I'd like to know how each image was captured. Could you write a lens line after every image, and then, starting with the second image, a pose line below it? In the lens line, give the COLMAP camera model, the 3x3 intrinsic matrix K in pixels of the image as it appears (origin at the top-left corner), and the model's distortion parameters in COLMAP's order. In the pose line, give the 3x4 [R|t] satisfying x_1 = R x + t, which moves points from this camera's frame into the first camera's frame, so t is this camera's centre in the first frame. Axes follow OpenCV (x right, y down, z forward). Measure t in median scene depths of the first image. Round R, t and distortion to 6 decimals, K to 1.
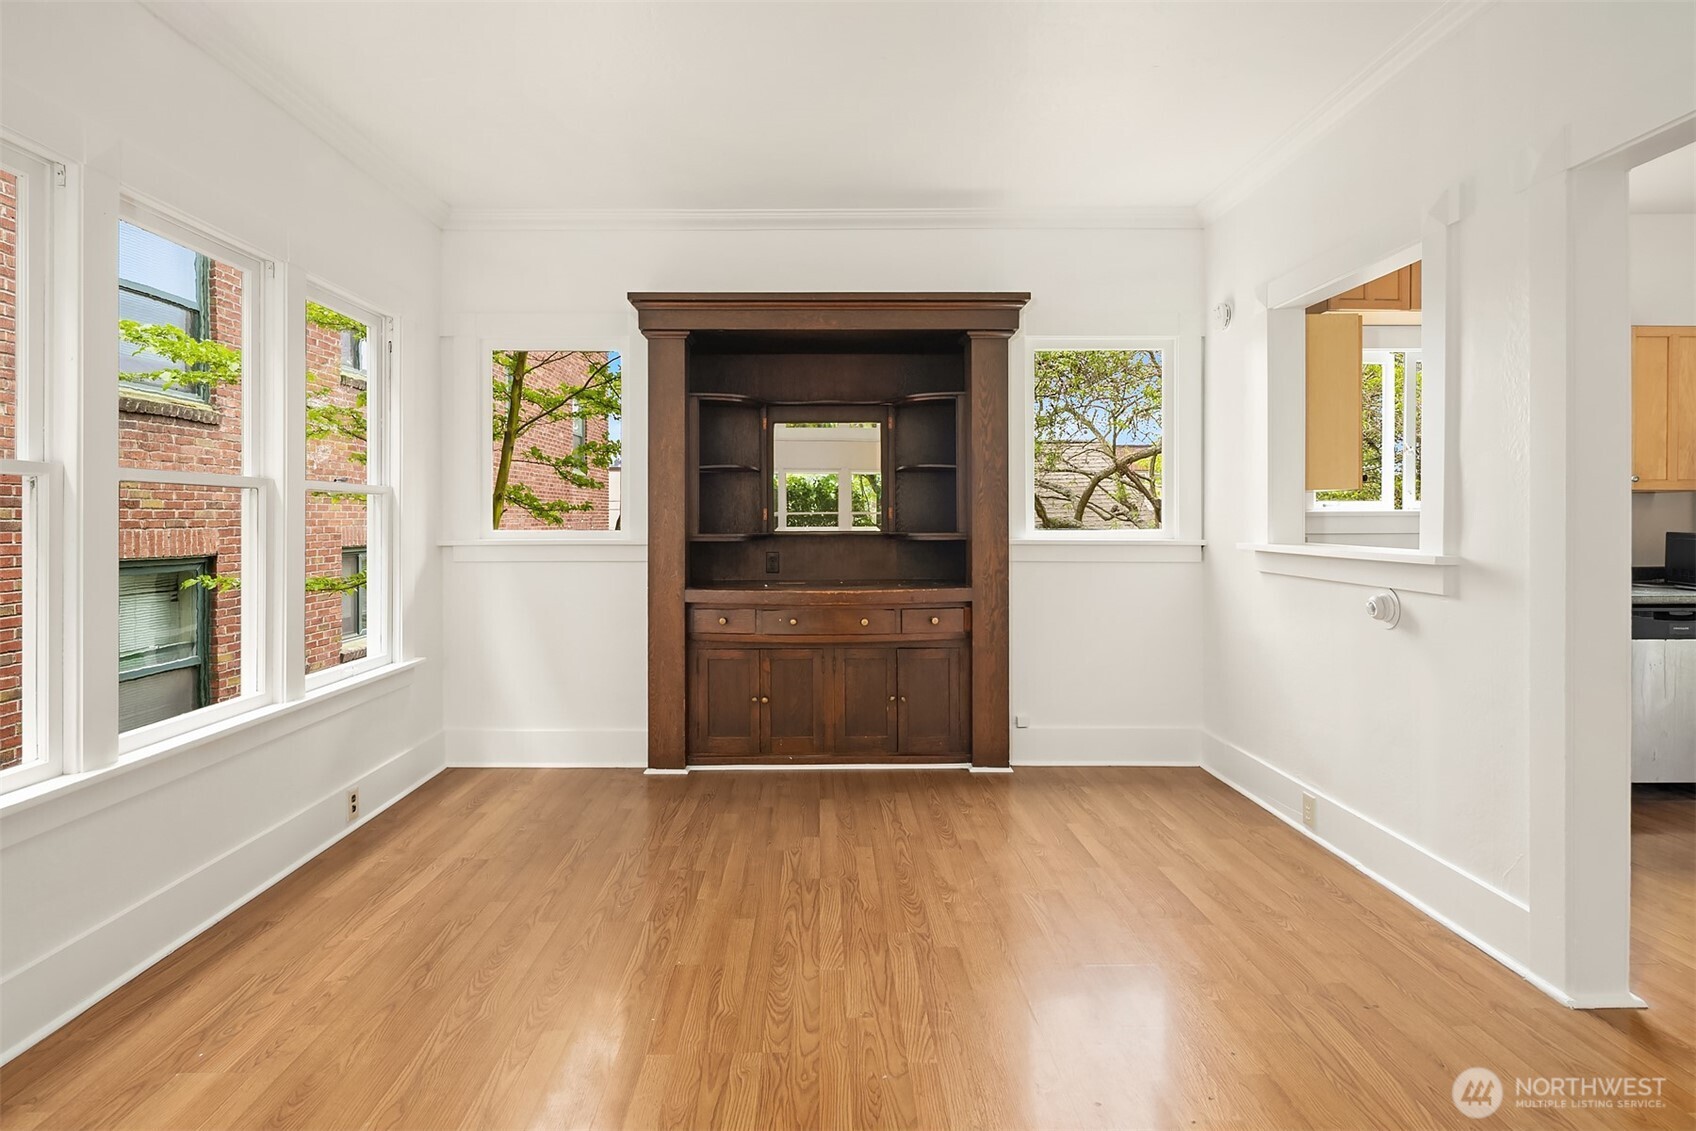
lens RADIAL K [[845.7, 0, 850.6], [0, 845.7, 512.0], [0, 0, 1]] dist [-0.010708, -0.001059]
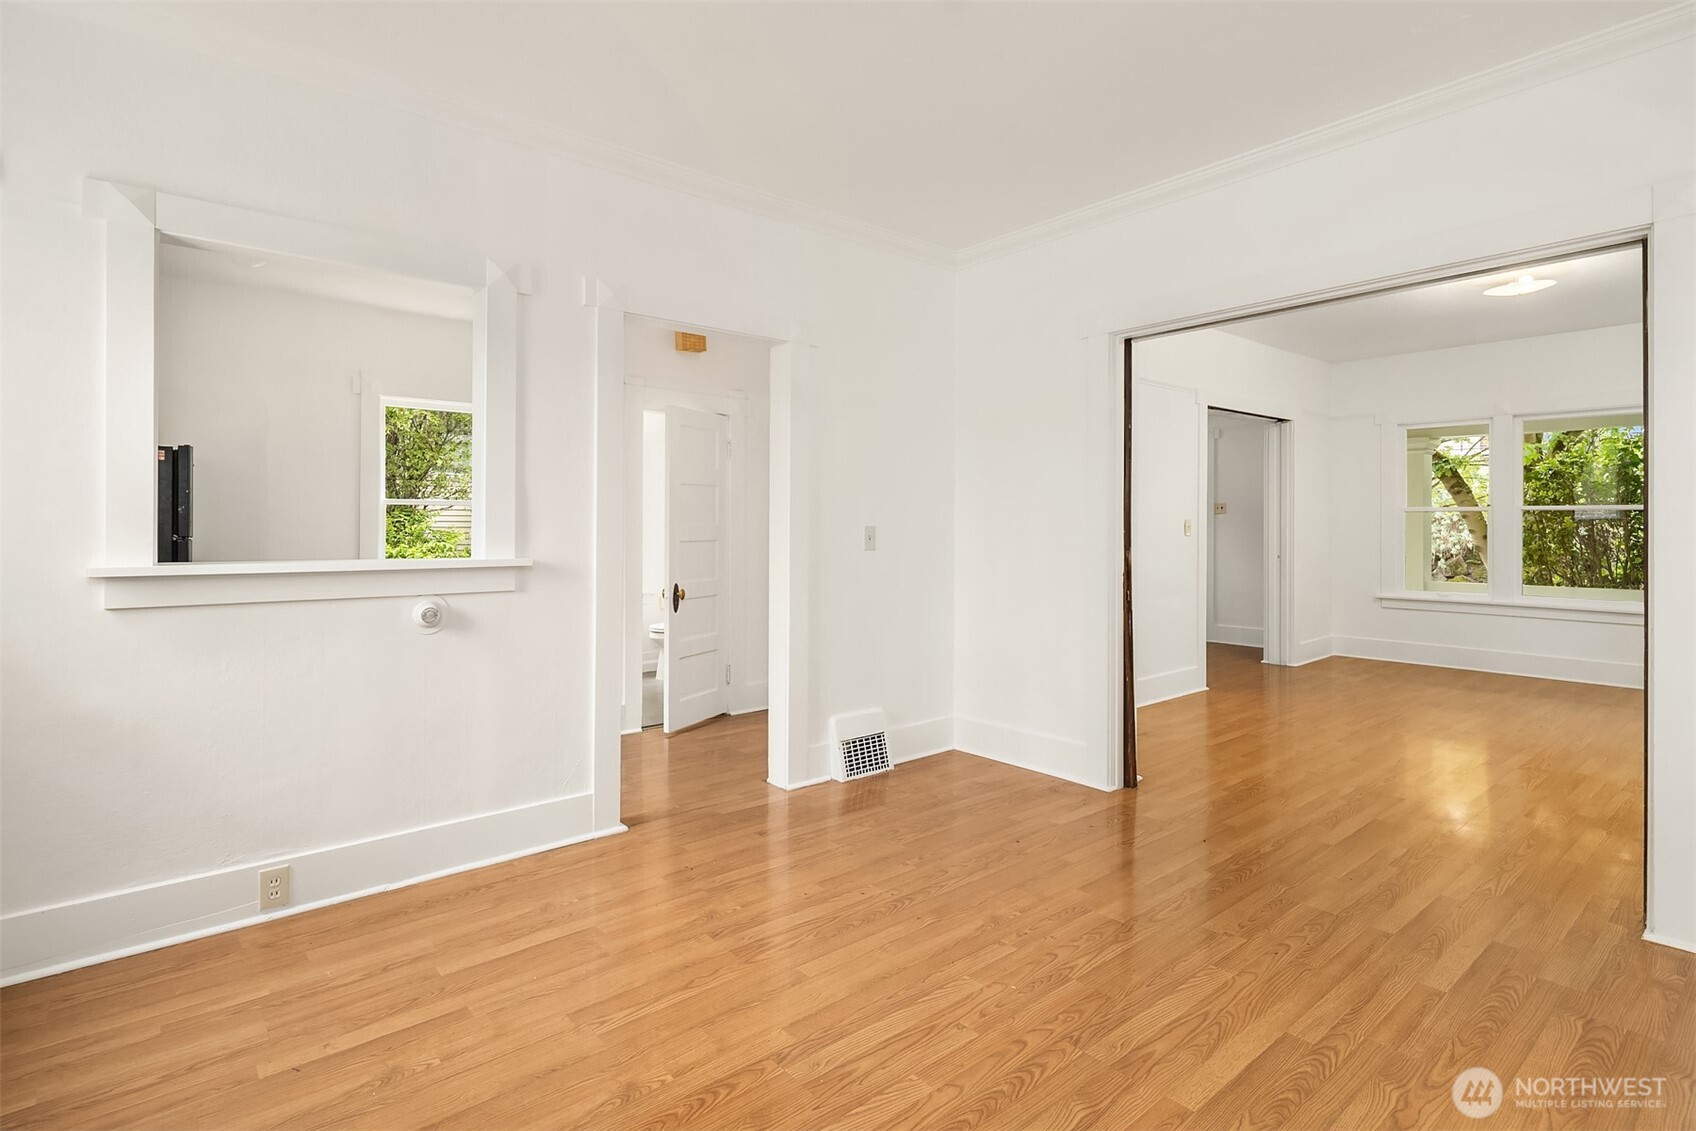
lens RADIAL K [[845.7, 0, 795.0], [0, 845.7, 528.8], [0, 0, 1]] dist [-0.010708, -0.001059]
pose [[-0.586051, -0.000862, 0.810273, -0.668716], [-0.002221, 0.999997, -0.000543, 0.009871], [-0.810271, -0.002117, -0.586052, 1.737575]]
